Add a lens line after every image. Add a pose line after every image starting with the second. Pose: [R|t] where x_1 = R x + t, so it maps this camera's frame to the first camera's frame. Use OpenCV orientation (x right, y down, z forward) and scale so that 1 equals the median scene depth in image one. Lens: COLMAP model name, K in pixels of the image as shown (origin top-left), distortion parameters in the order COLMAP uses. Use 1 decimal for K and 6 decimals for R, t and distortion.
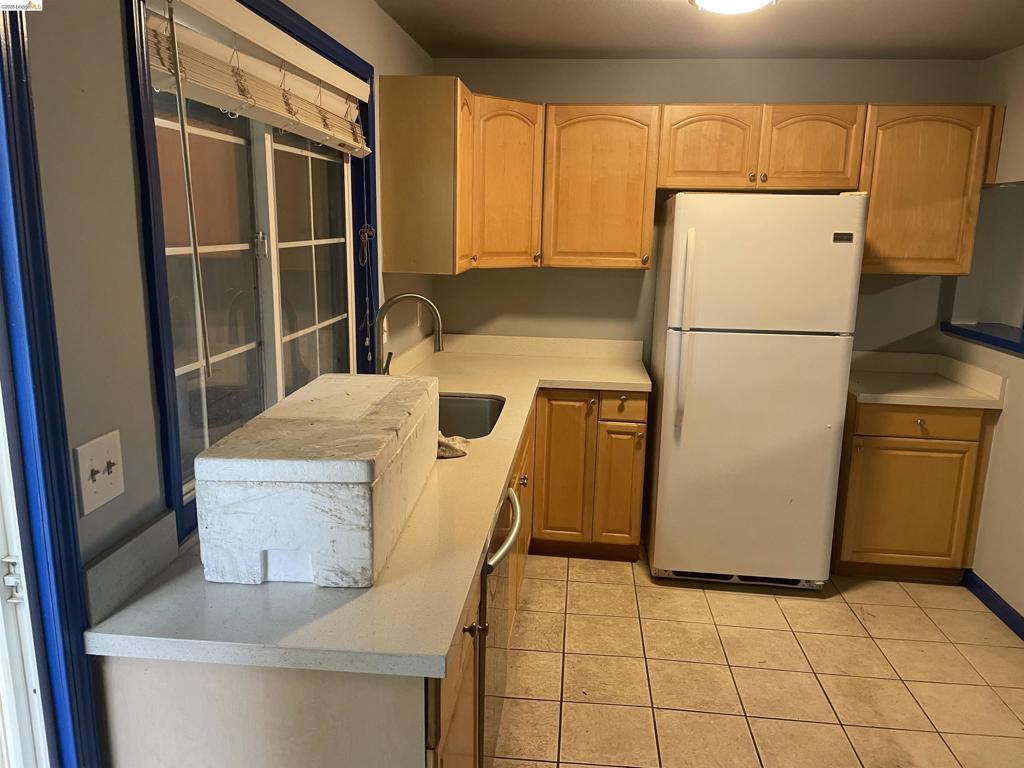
lens RADIAL K [[759.4, 0, 512.0], [0, 759.4, 384.0], [0, 0, 1]] dist [0.101813, -0.126401]
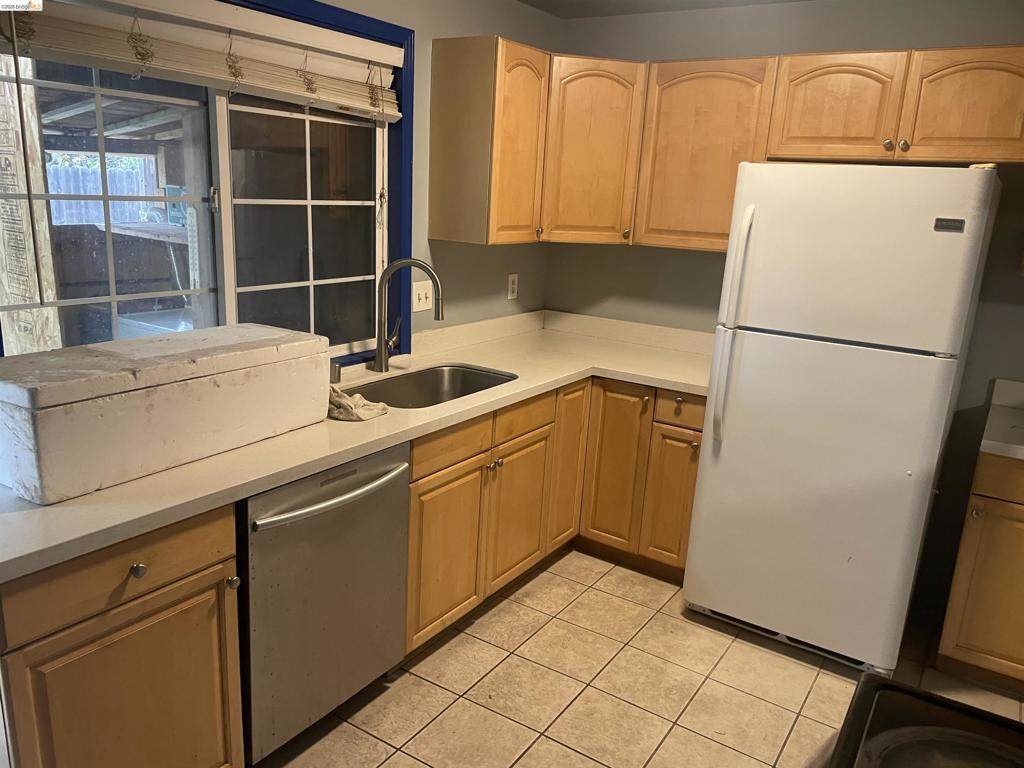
lens RADIAL K [[761.6, 0, 512.7], [0, 761.6, 389.8], [0, 0, 1]] dist [0.091637, -0.118473]
pose [[0.886581, 0.141203, -0.440495, 0.375155], [-0.128384, 0.989971, 0.058943, -0.020781], [0.444400, 0.004295, 0.895818, 0.133999]]
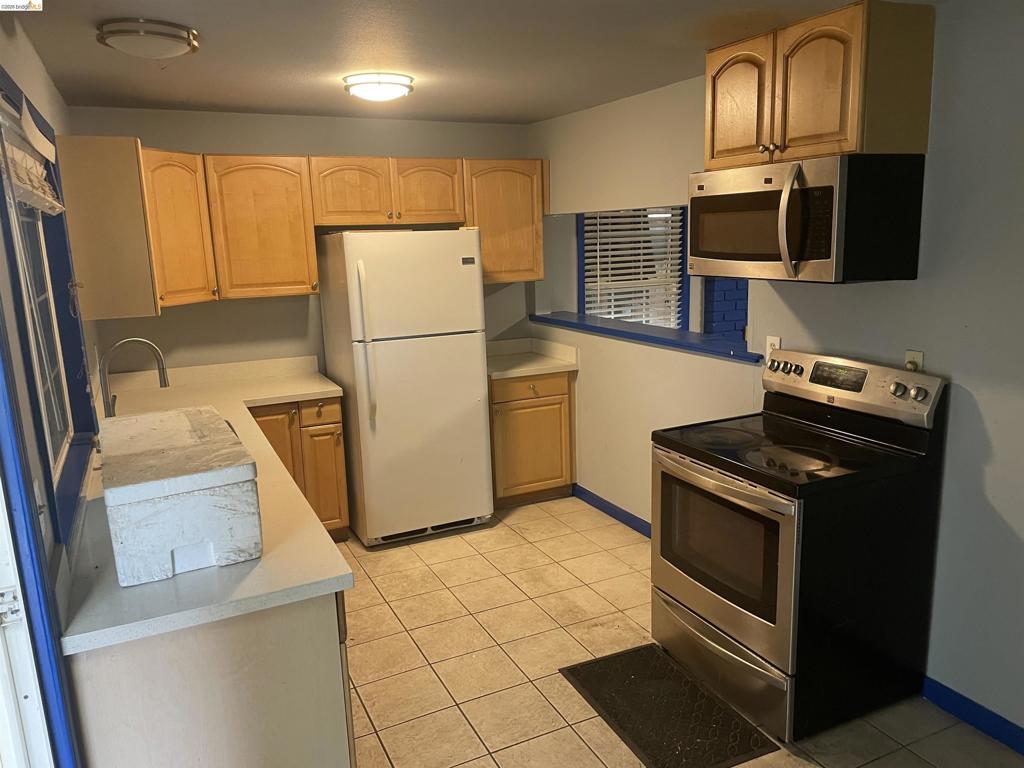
lens RADIAL K [[759.4, 0, 512.0], [0, 759.4, 384.0], [0, 0, 1]] dist [0.101813, -0.126401]
pose [[0.855090, -0.149168, 0.496559, -0.188409], [0.154299, 0.987539, 0.030952, -0.004147], [-0.494988, 0.050151, 0.867451, -0.178392]]
